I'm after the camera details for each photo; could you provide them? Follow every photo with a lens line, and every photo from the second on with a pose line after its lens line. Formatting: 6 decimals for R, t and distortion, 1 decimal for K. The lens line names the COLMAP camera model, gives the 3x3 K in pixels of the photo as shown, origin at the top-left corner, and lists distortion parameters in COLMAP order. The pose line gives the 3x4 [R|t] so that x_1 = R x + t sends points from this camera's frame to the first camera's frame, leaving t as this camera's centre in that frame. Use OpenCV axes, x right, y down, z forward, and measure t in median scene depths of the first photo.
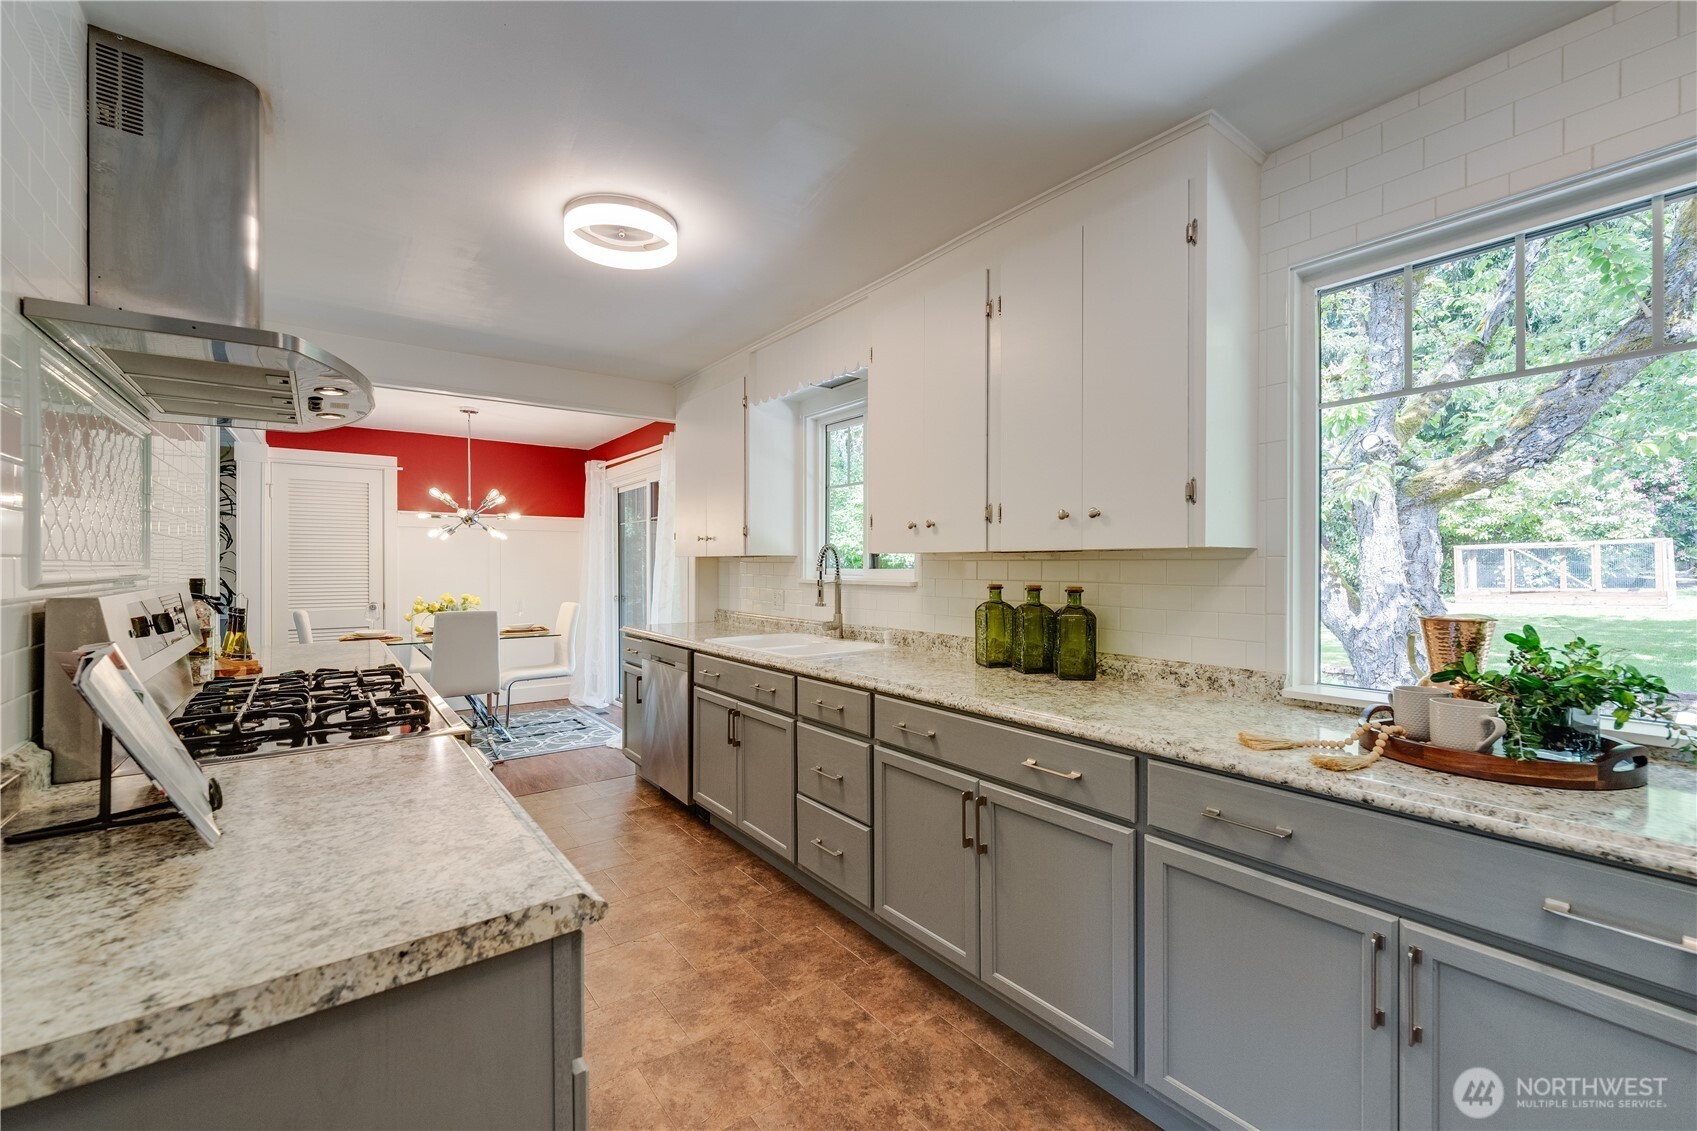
lens RADIAL K [[703.3, 0, 844.1], [0, 703.3, 571.2], [0, 0, 1]] dist [0.000895, -0.000158]
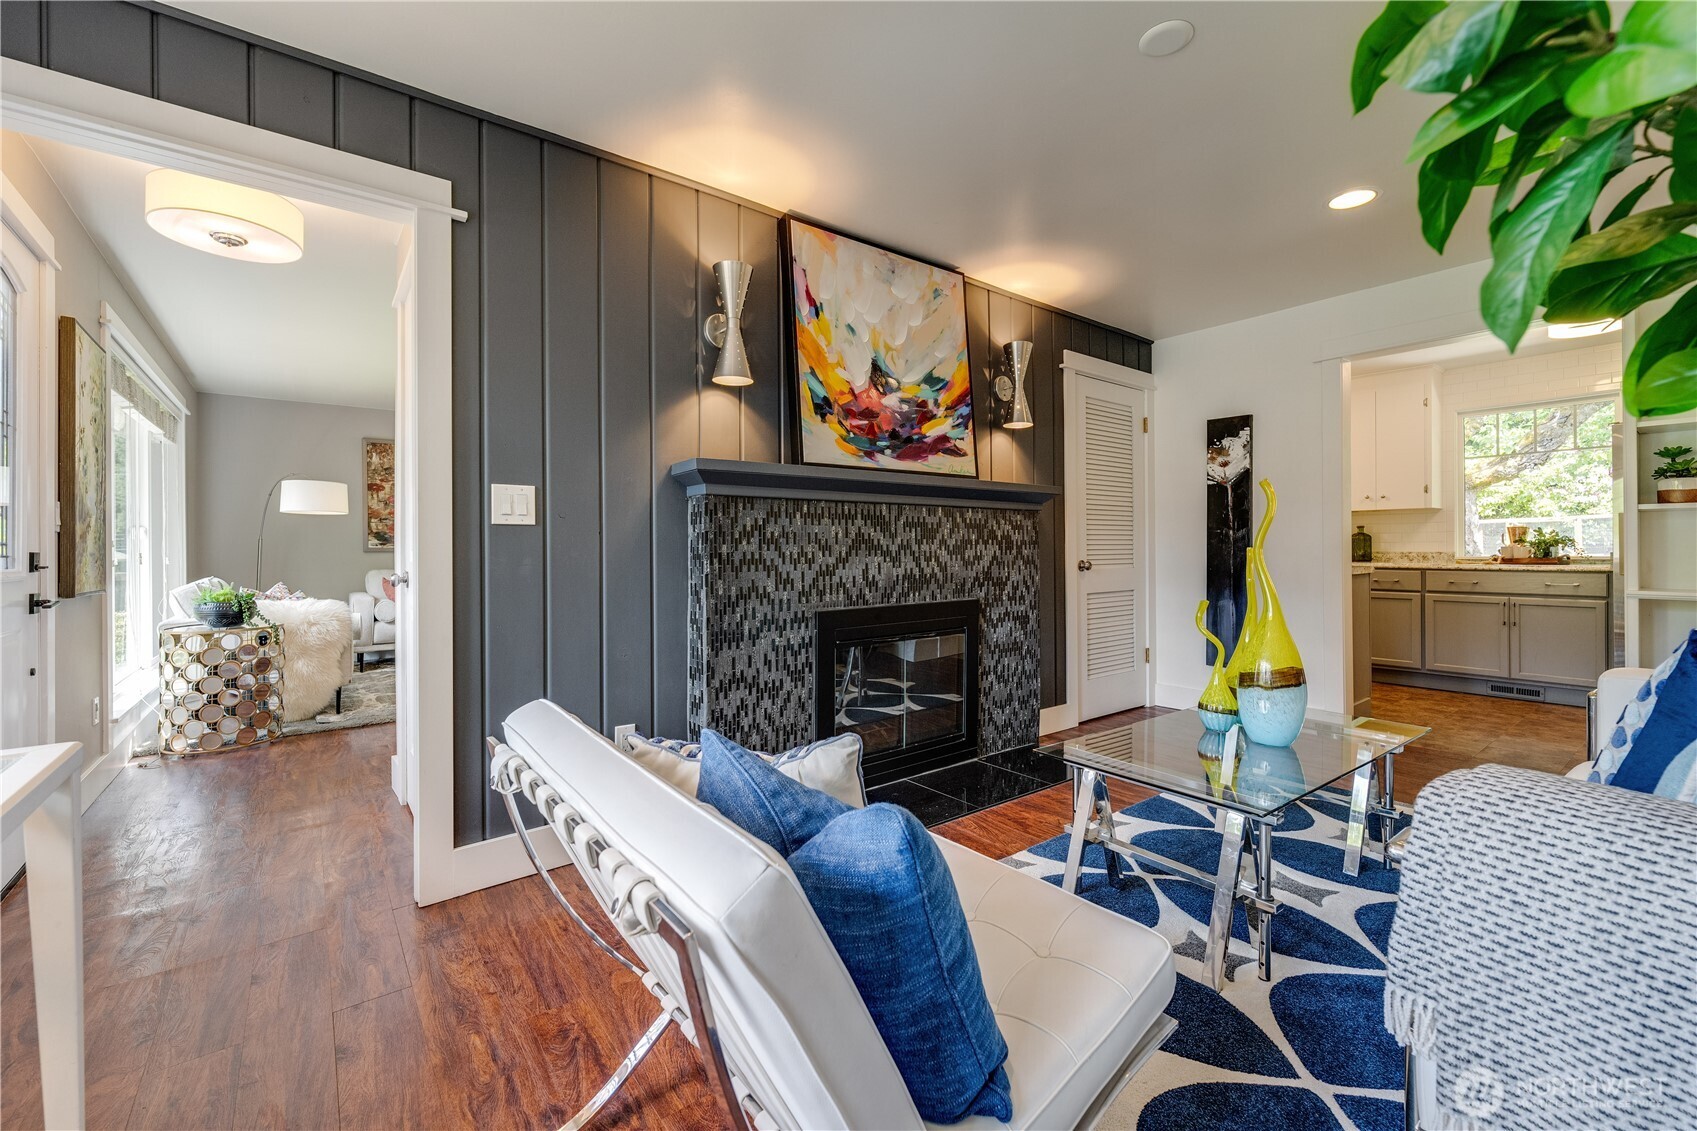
lens RADIAL K [[711.9, 0, 849.4], [0, 711.9, 554.5], [0, 0, 1]] dist [0.000828, -0.000324]
pose [[0.999852, -0.005443, 0.016315, -0.675870], [0.005449, 0.999985, -0.000291, 0.051034], [-0.016313, 0.000380, 0.999867, -0.667402]]
